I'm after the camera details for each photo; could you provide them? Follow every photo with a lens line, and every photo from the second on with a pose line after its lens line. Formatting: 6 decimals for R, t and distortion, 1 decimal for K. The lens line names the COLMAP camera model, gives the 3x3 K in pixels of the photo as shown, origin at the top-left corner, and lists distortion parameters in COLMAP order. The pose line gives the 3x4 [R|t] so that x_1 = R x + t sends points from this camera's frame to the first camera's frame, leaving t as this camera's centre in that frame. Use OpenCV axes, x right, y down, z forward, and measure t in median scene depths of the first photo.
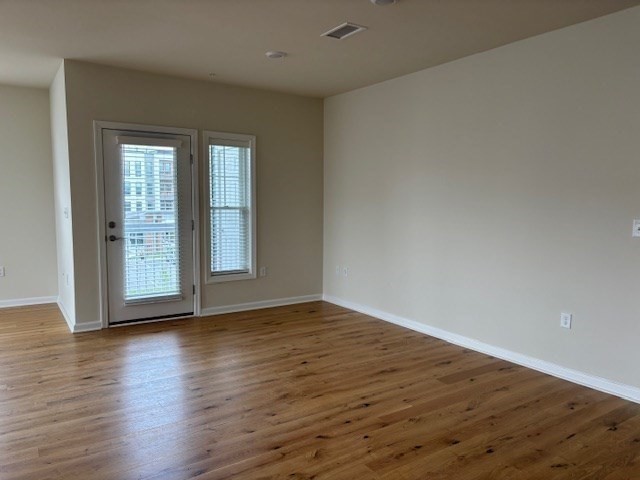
lens RADIAL K [[461.6, 0, 319.1], [0, 461.6, 241.9], [0, 0, 1]] dist [0.004402, 0.005302]
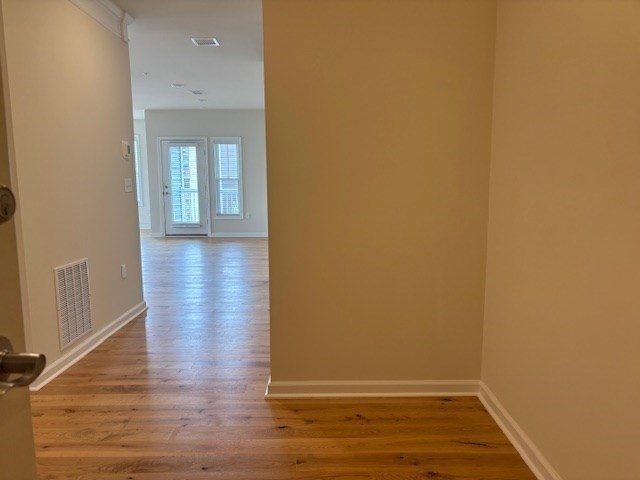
lens RADIAL K [[461.6, 0, 319.7], [0, 461.6, 240.5], [0, 0, 1]] dist [0.004402, 0.005302]
pose [[0.853062, 0.059198, -0.518441, 1.120453], [-0.037545, 0.997932, 0.052169, 0.063555], [0.520457, -0.025038, 0.853521, -0.377345]]
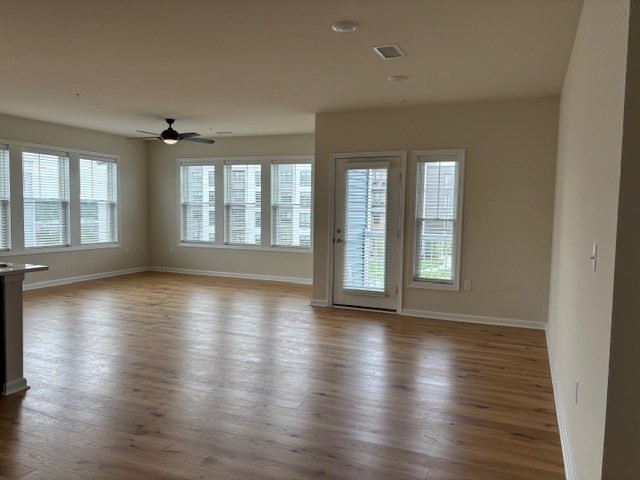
lens RADIAL K [[461.6, 0, 312.5], [0, 461.6, 253.9], [0, 0, 1]] dist [0.004402, 0.005302]
pose [[0.544132, 0.082169, -0.834966, 0.574693], [-0.085776, 0.995426, 0.042062, -0.017533], [0.834604, 0.048733, 0.548691, 0.194586]]
